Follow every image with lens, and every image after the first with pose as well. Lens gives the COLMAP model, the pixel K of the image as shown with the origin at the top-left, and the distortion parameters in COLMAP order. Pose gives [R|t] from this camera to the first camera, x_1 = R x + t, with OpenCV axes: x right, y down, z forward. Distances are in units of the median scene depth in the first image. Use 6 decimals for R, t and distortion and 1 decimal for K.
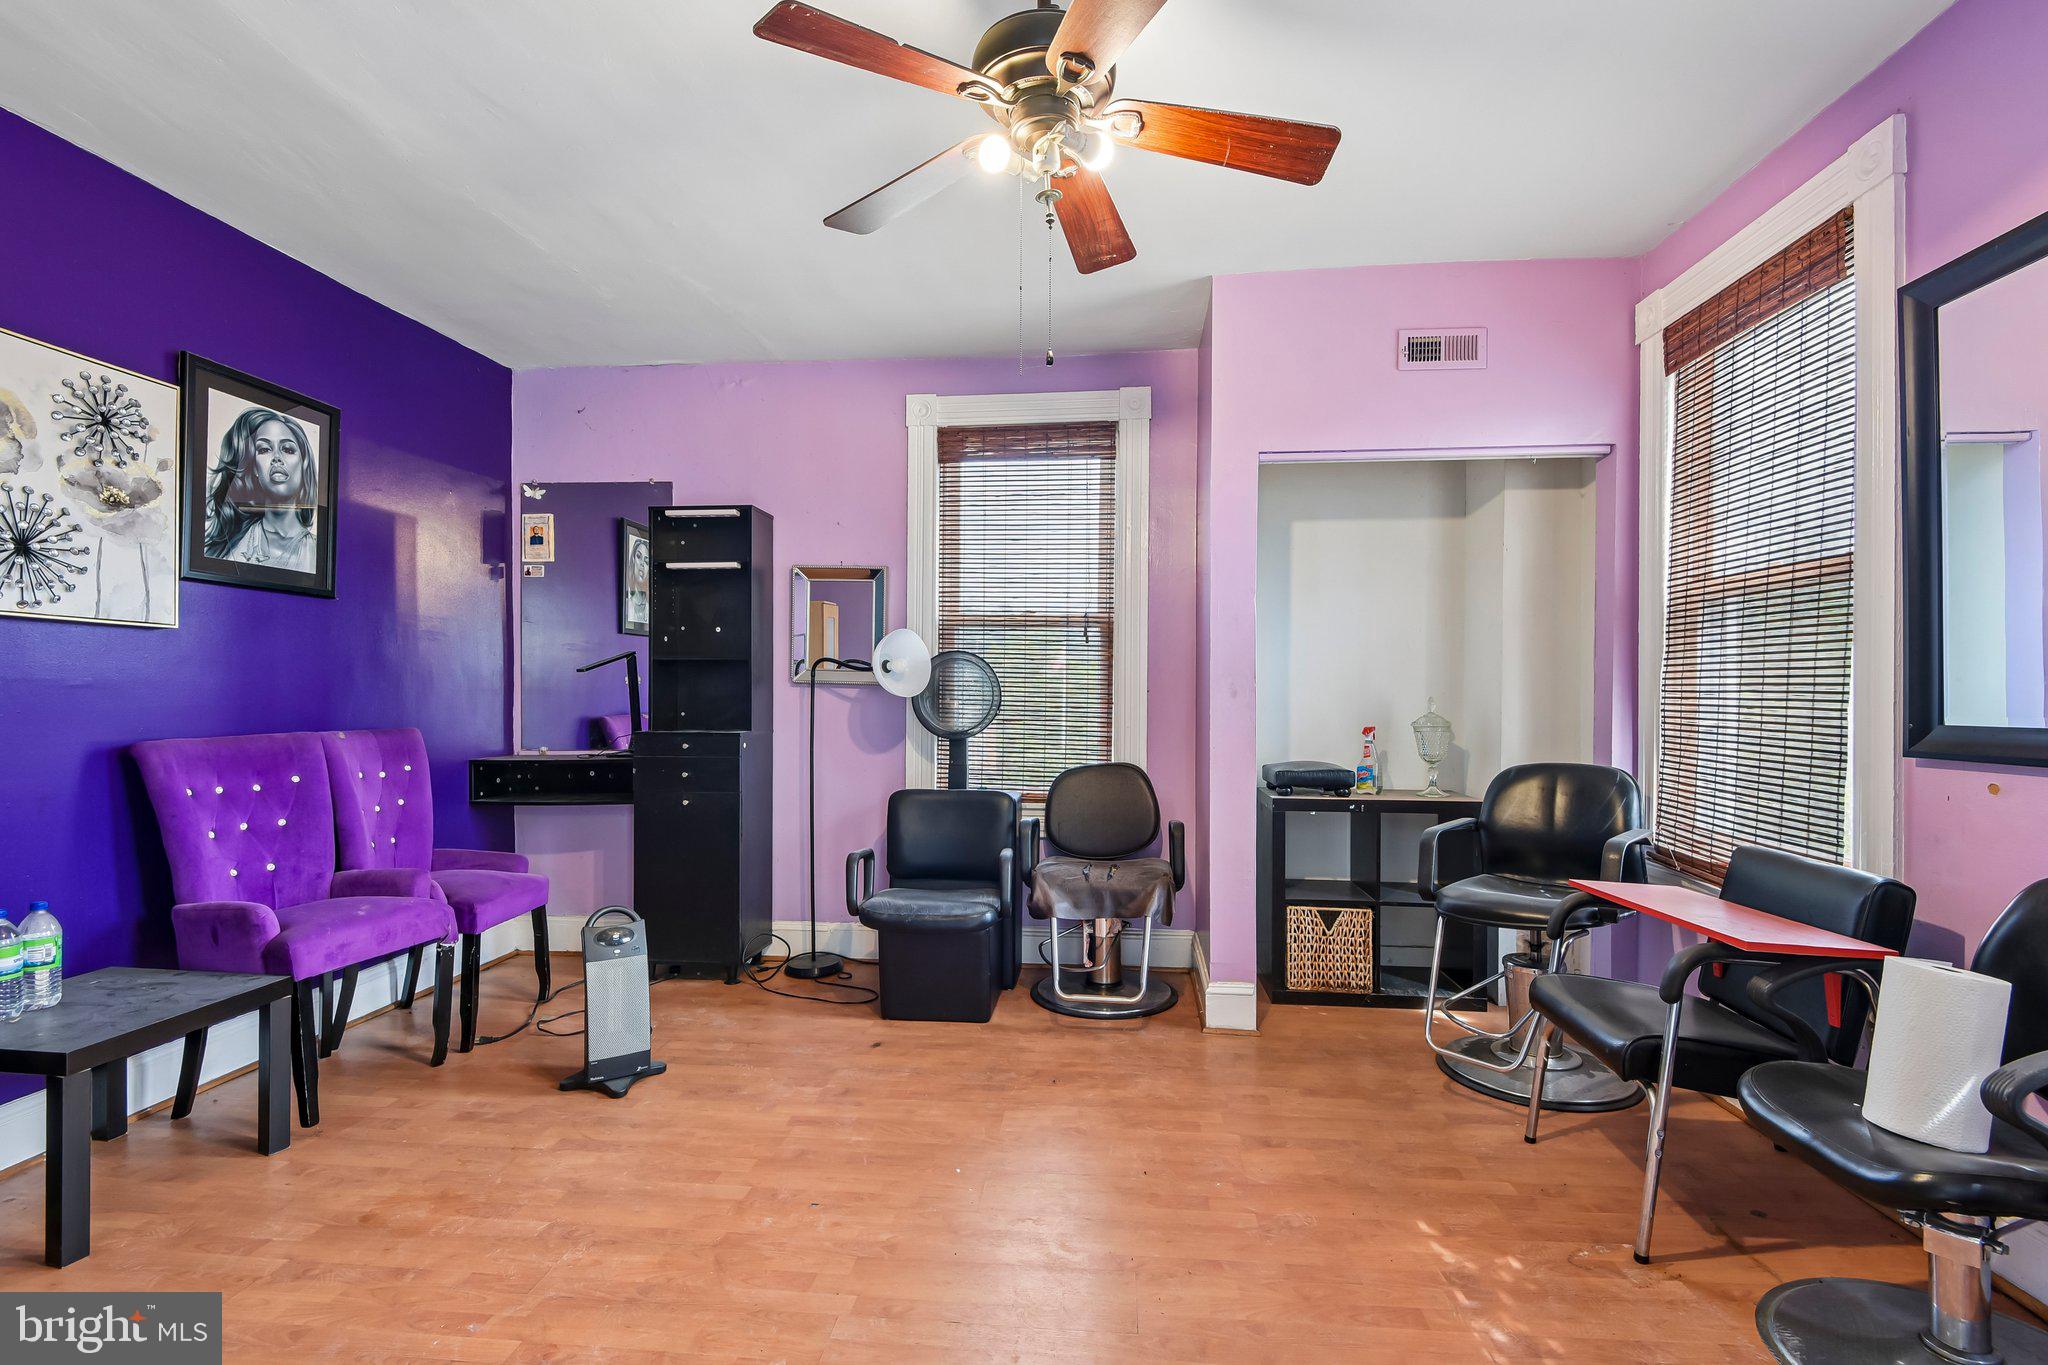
lens RADIAL K [[947.2, 0, 1019.6], [0, 947.2, 683.7], [0, 0, 1]] dist [-0.005148, -0.009535]
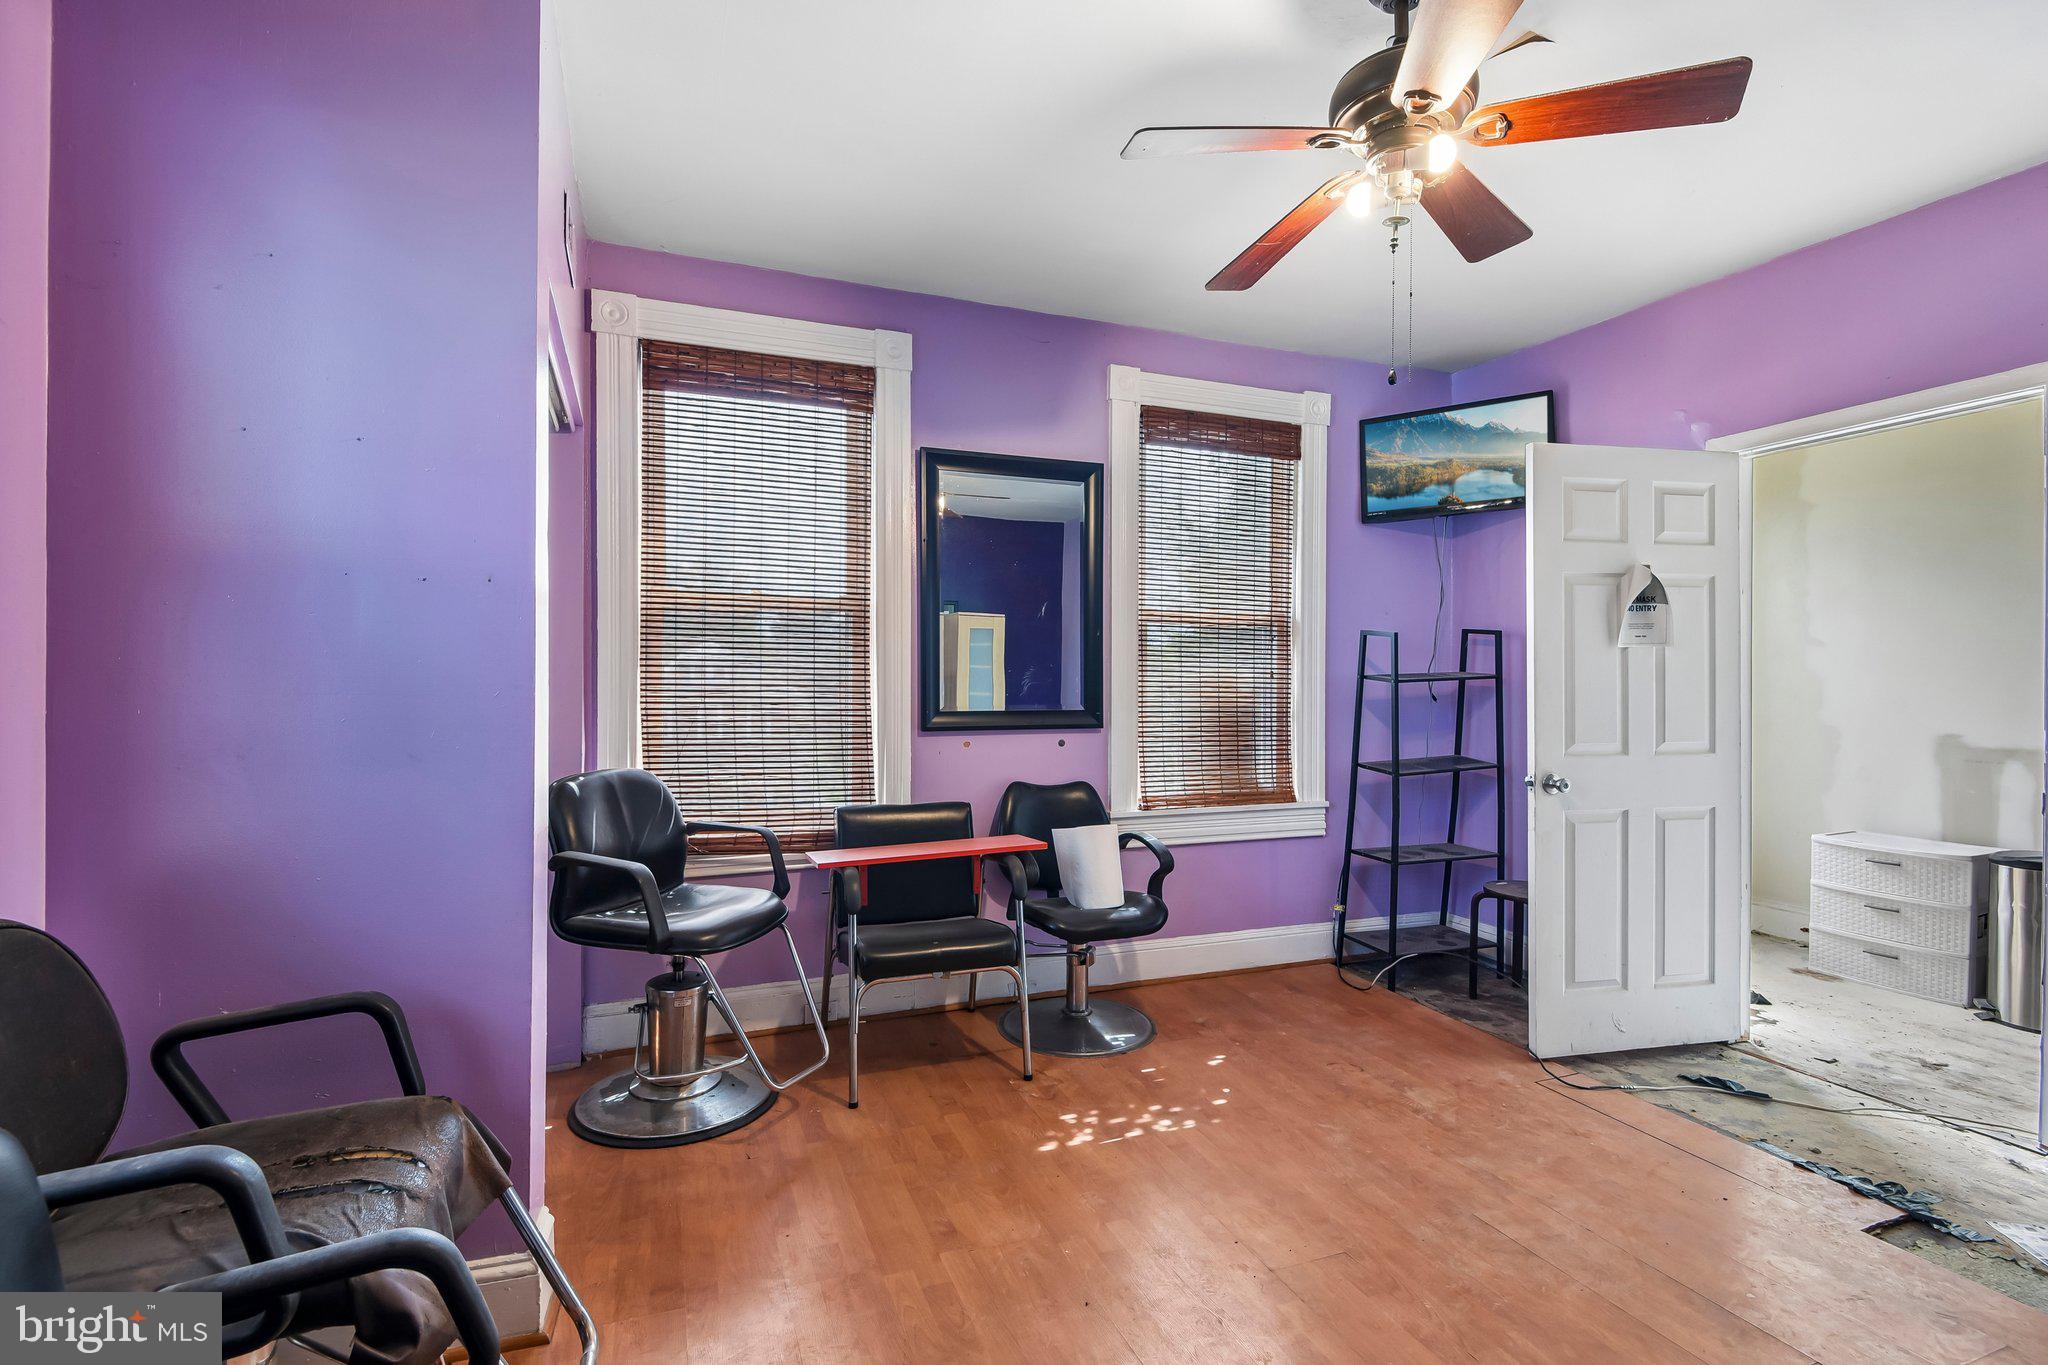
lens RADIAL K [[947.2, 0, 1017.4], [0, 947.2, 689.4], [0, 0, 1]] dist [-0.005148, -0.009535]
pose [[-0.445166, -0.013100, 0.895352, -0.633779], [-0.013189, 0.999880, 0.008072, -0.012073], [-0.895351, -0.008216, -0.445286, 1.618165]]
